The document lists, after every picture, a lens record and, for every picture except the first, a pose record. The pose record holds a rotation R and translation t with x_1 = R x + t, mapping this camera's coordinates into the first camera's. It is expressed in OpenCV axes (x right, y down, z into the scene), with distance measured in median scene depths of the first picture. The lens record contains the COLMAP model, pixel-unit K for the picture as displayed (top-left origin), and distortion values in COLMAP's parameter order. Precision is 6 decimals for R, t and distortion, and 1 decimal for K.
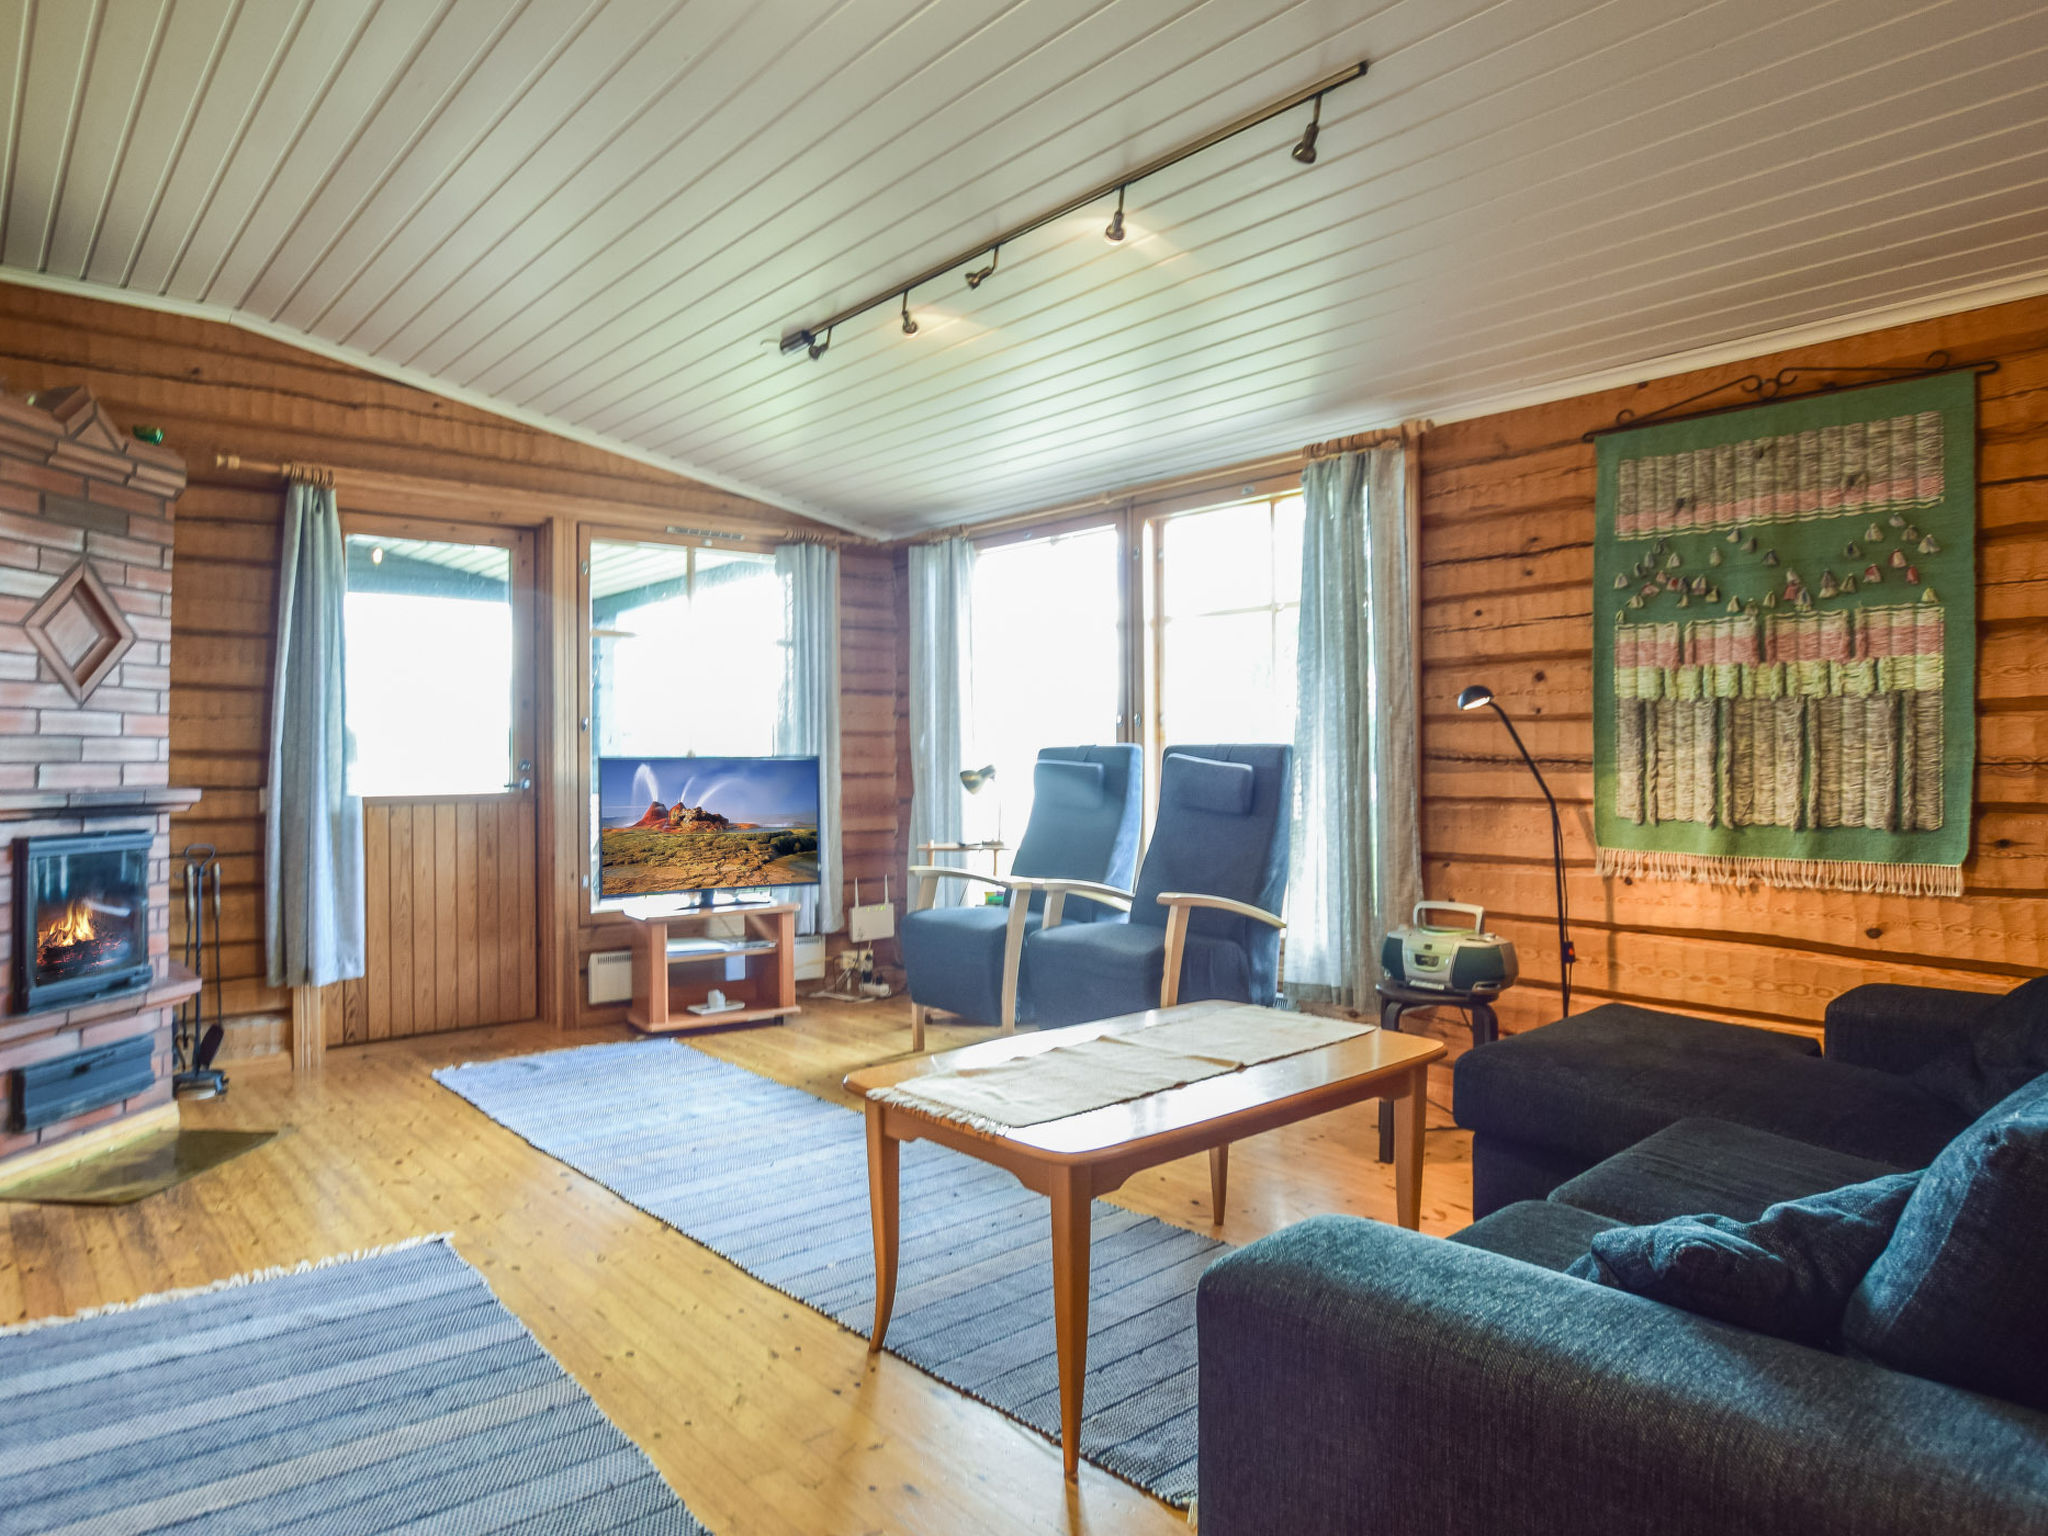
lens RADIAL K [[1291.7, 0, 1007.3], [0, 1291.7, 751.6], [0, 0, 1]] dist [-0.009722, -0.001373]
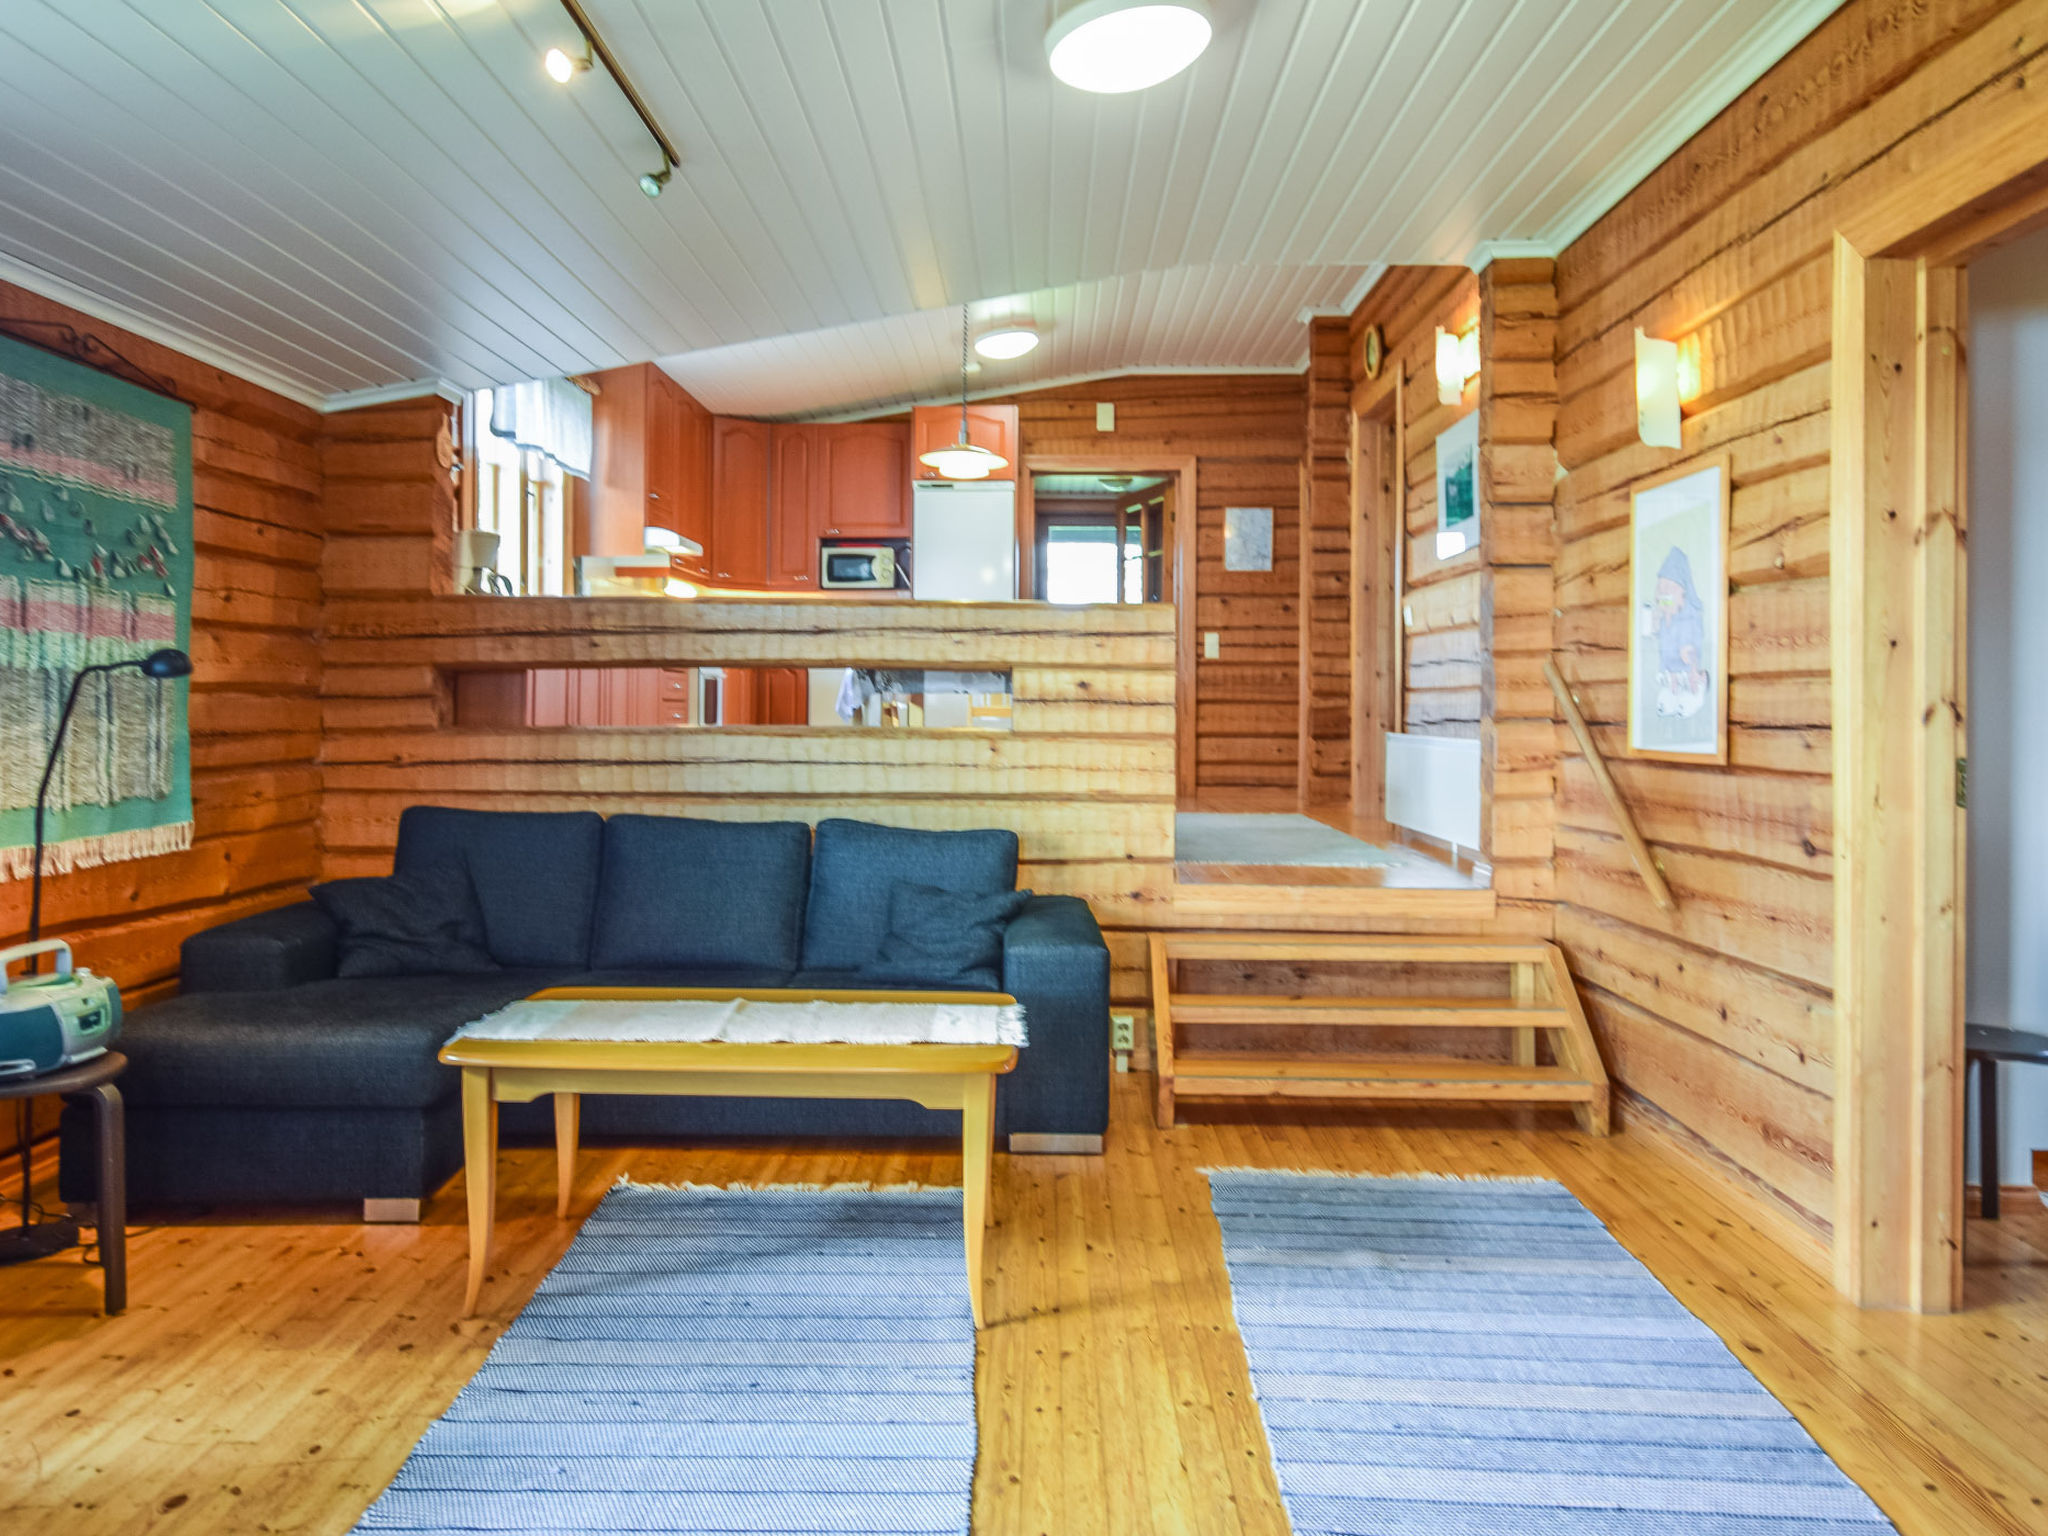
lens RADIAL K [[1445.3, 0, 1016.1], [0, 1445.3, 707.0], [0, 0, 1]] dist [-0.013544, 0.011925]
pose [[-0.754788, 0.001099, 0.655968, -0.646480], [-0.002536, 0.999986, -0.004594, -0.012492], [-0.655964, -0.005131, -0.754775, 1.376544]]
